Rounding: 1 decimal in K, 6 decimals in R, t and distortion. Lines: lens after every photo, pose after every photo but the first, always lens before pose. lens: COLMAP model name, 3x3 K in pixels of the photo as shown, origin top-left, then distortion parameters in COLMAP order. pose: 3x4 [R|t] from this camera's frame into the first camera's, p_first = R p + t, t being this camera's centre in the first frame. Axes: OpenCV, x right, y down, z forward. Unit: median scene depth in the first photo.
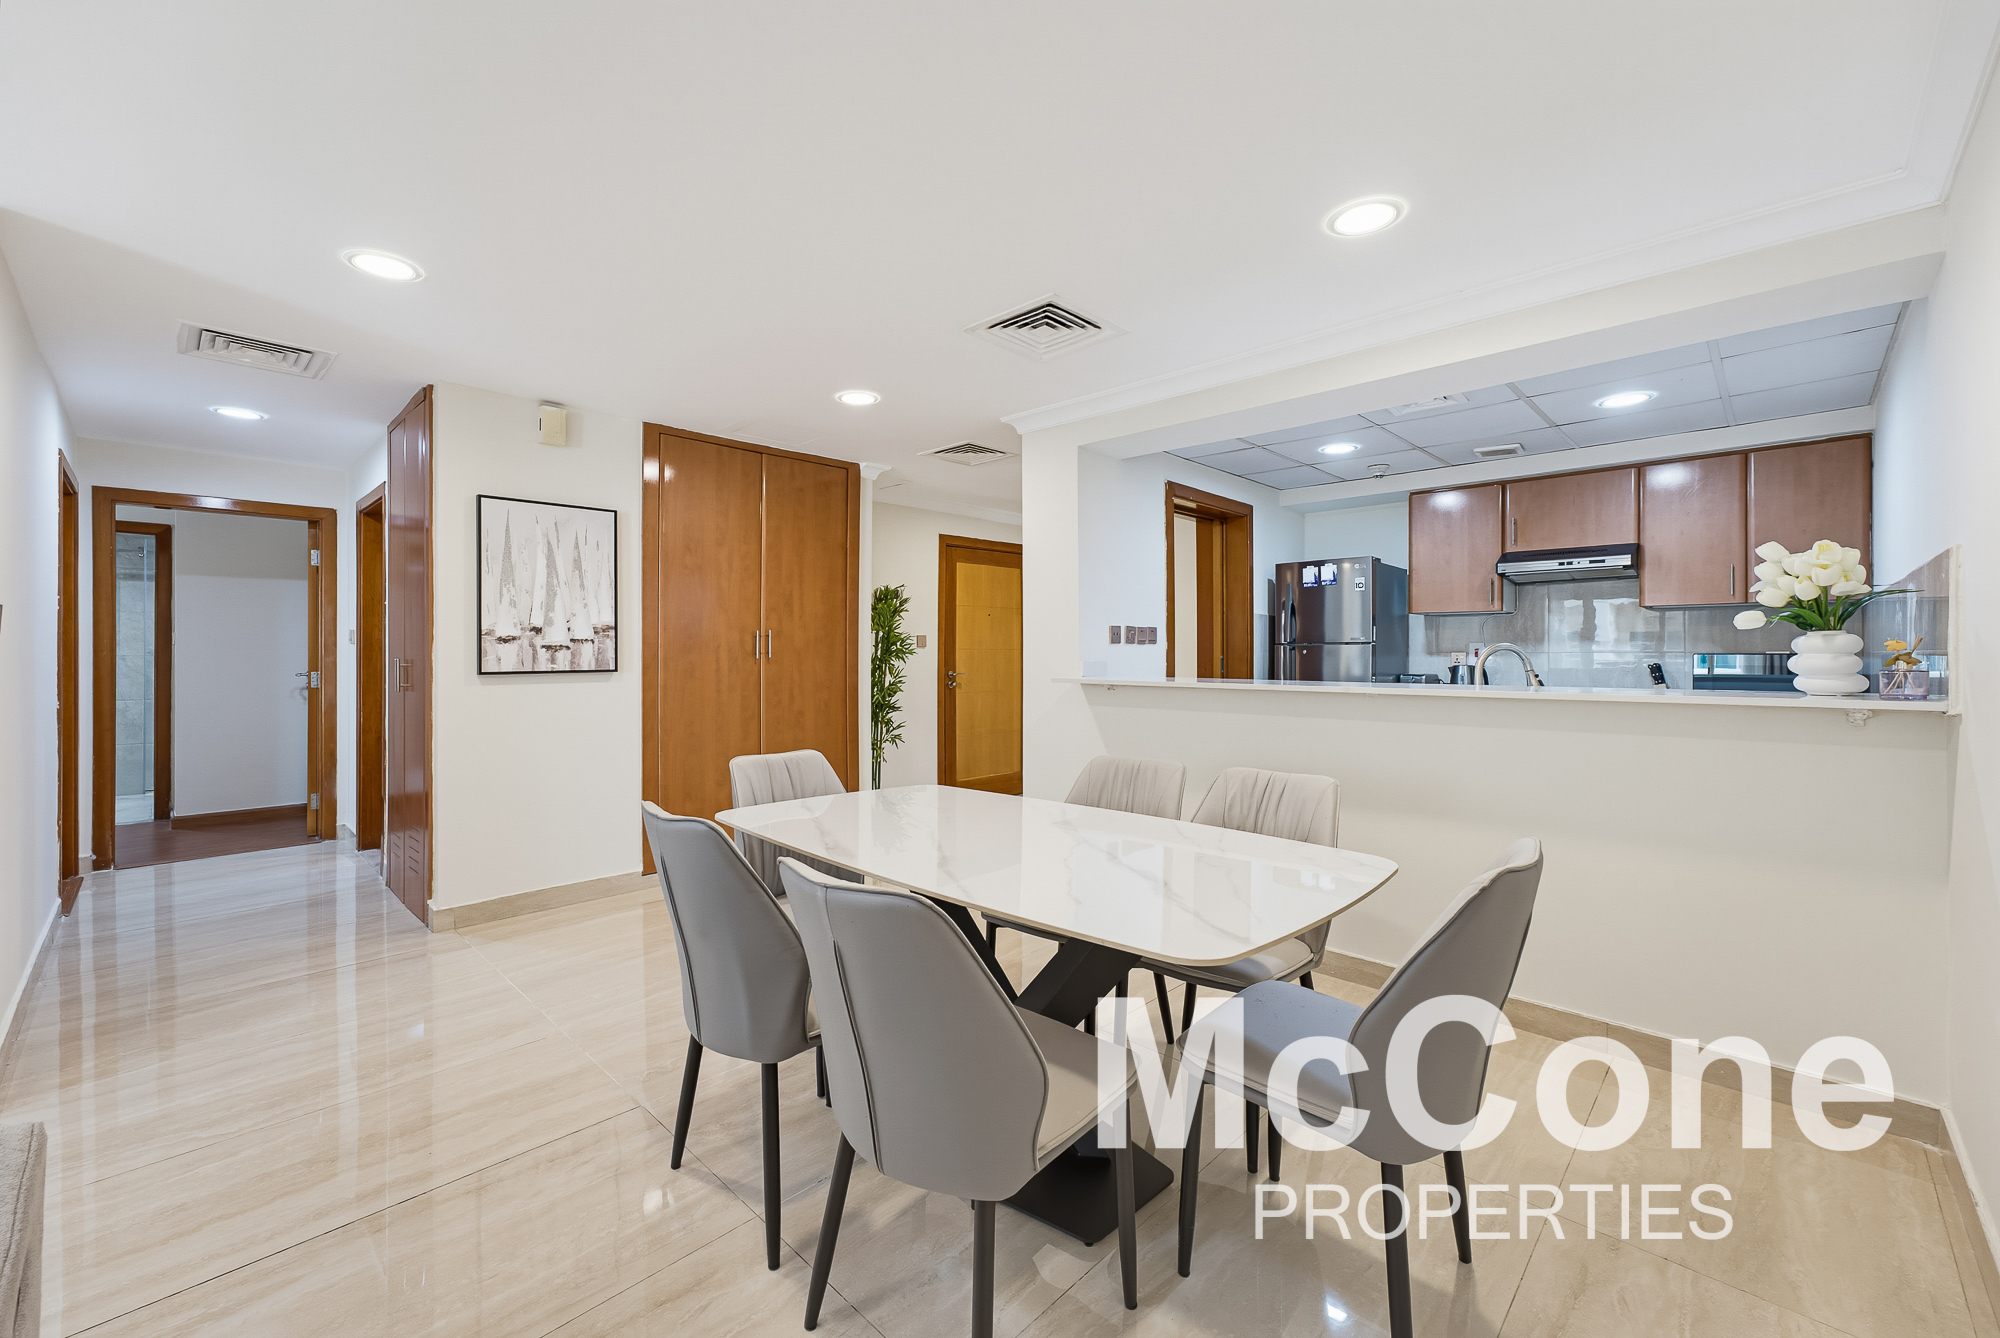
lens RADIAL K [[820.9, 0, 988.5], [0, 820.9, 653.3], [0, 0, 1]] dist [0.018477, 0.005993]
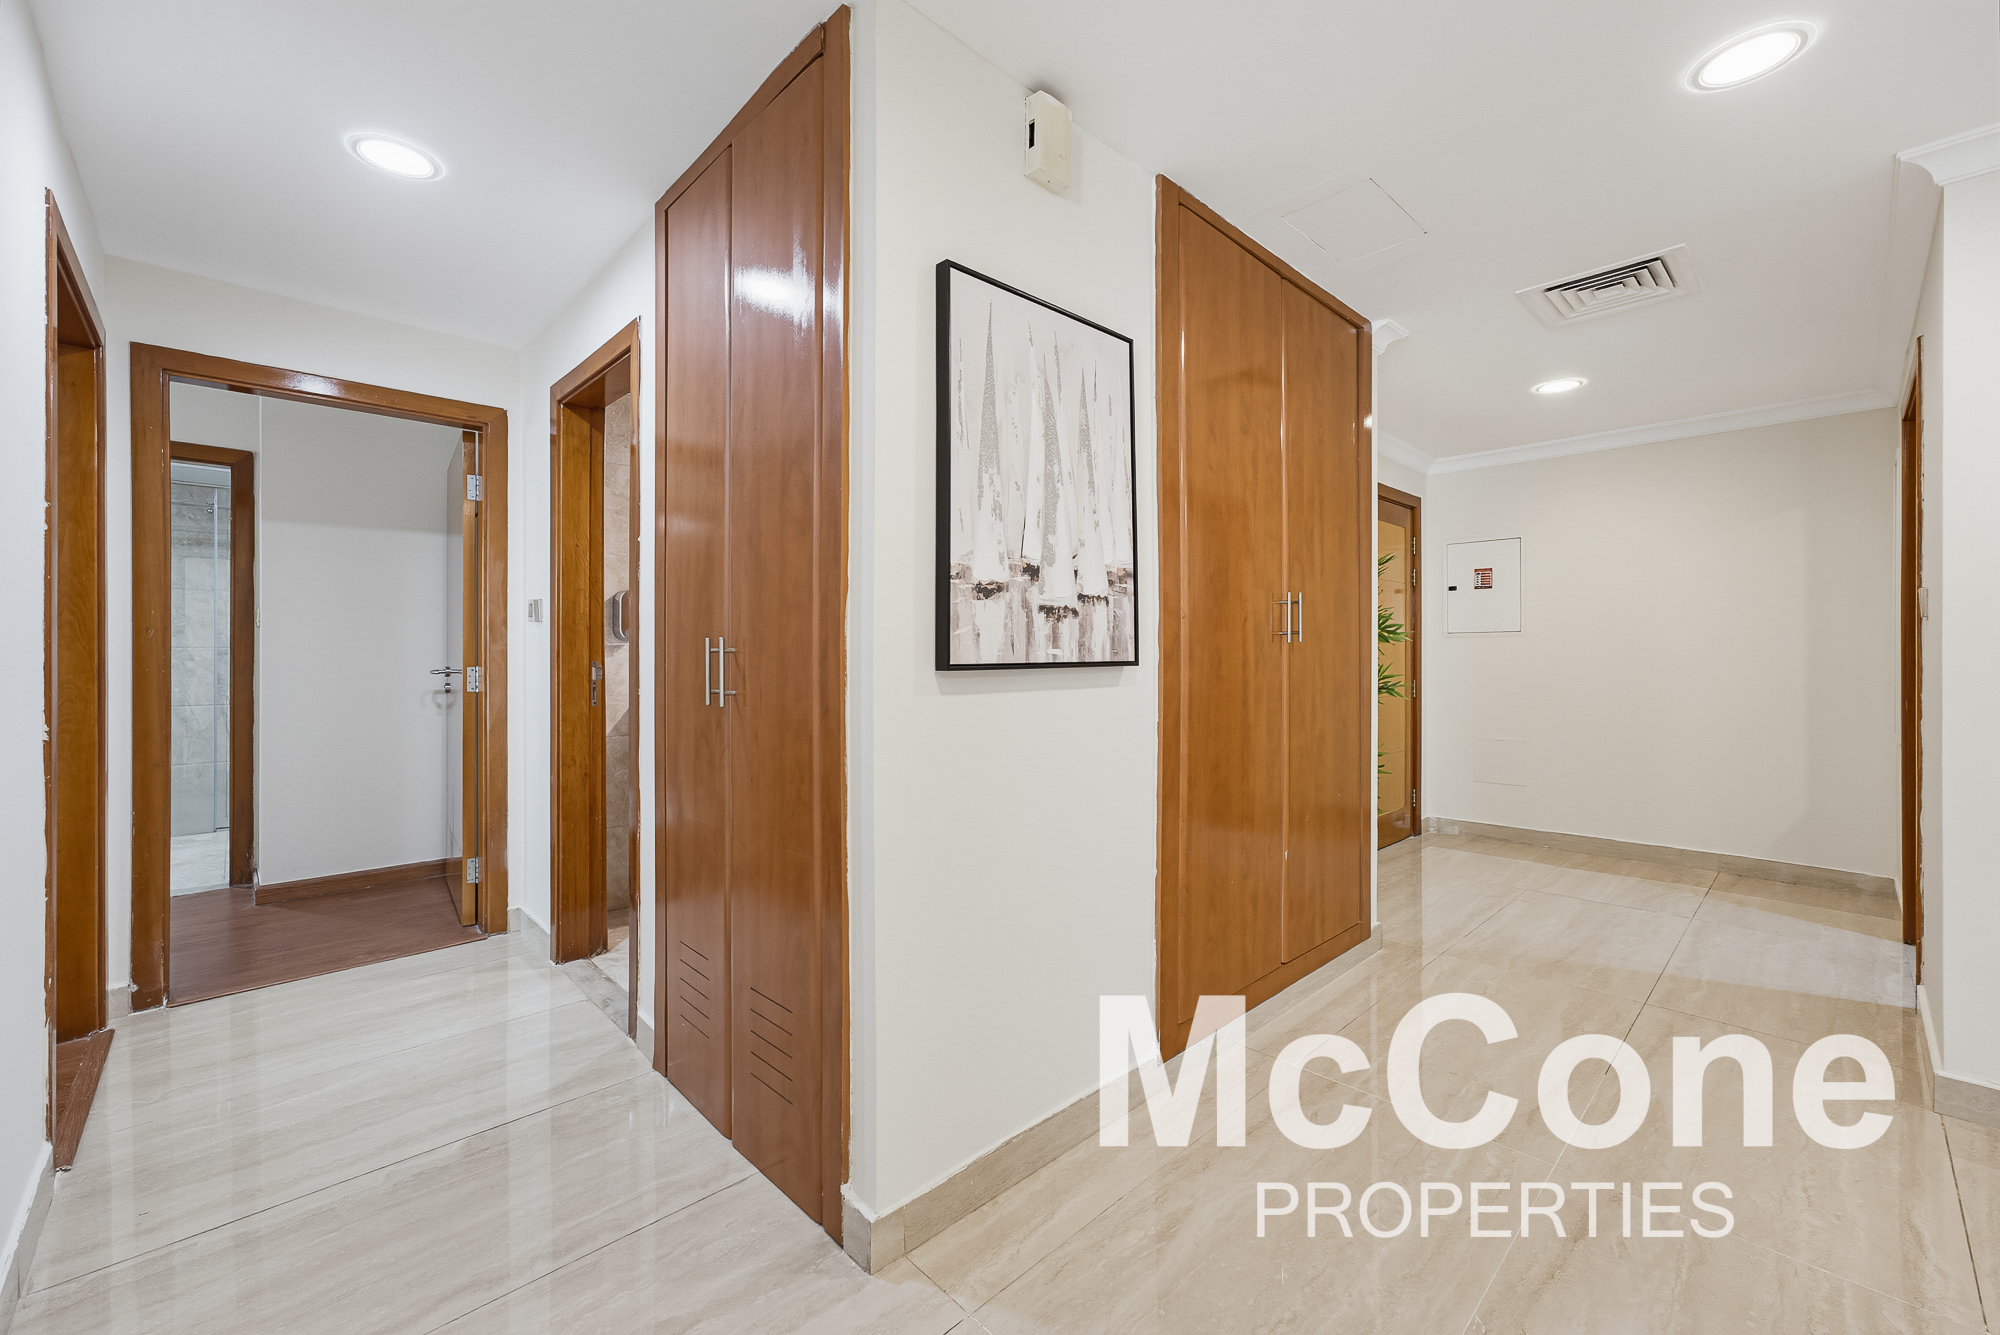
lens RADIAL K [[820.9, 0, 998.0], [0, 820.9, 660.4], [0, 0, 1]] dist [0.018477, 0.005993]
pose [[0.999446, 0.003311, -0.033122, -0.508488], [-0.003193, 0.999988, 0.003629, 0.017761], [0.033134, -0.003522, 0.999445, 0.500351]]
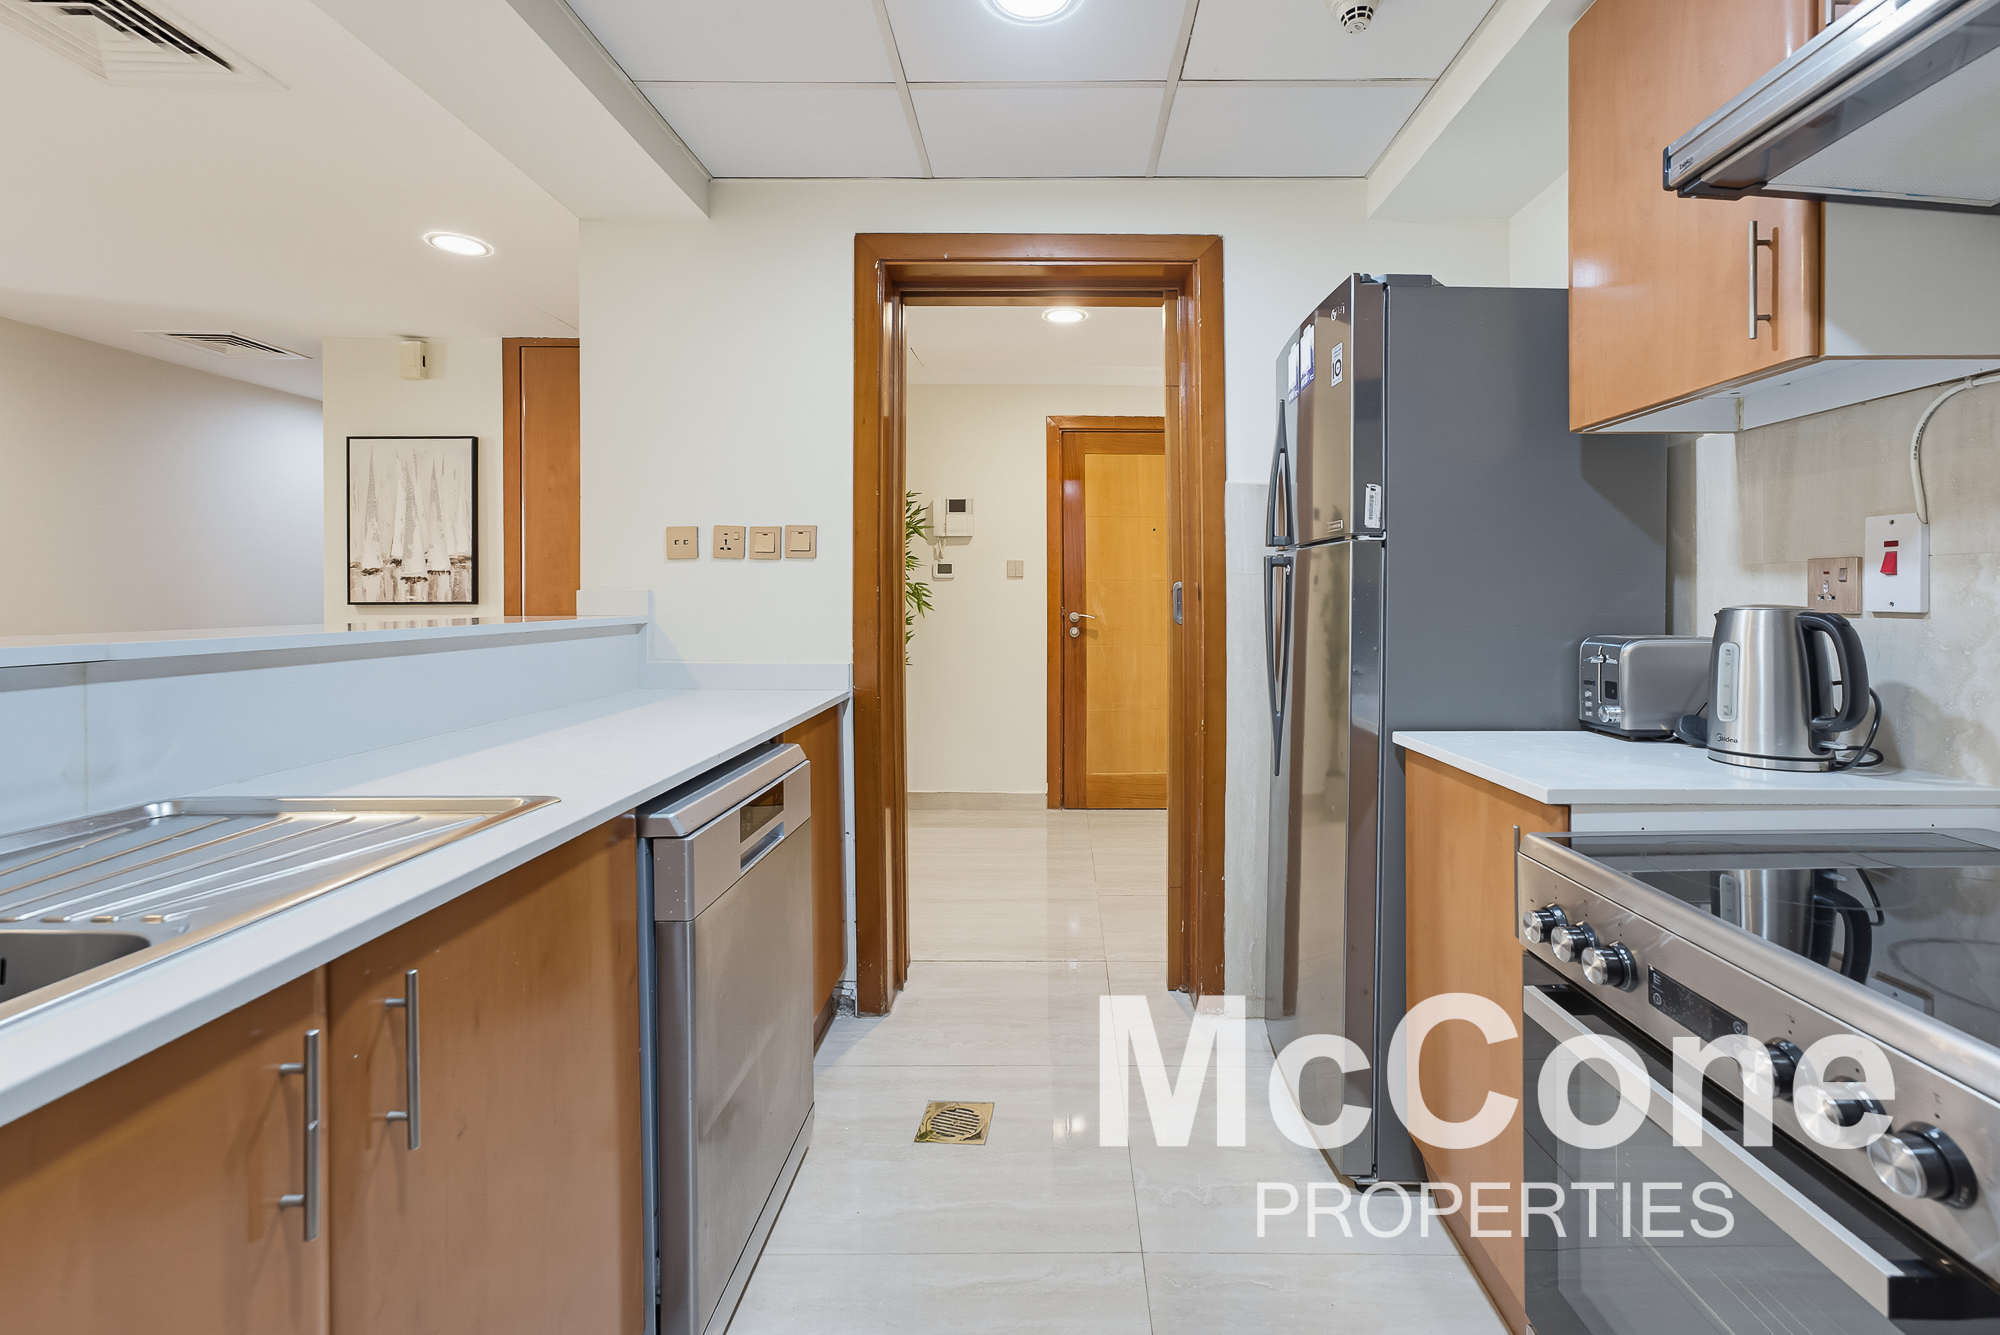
lens RADIAL K [[820.9, 0, 1030.1], [0, 820.9, 625.3], [0, 0, 1]] dist [0.018477, 0.005993]
pose [[0.707486, 0.026187, -0.706242, 0.689056], [0.000444, 0.999297, 0.037498, 0.010970], [0.706727, -0.026843, 0.706977, 0.759731]]
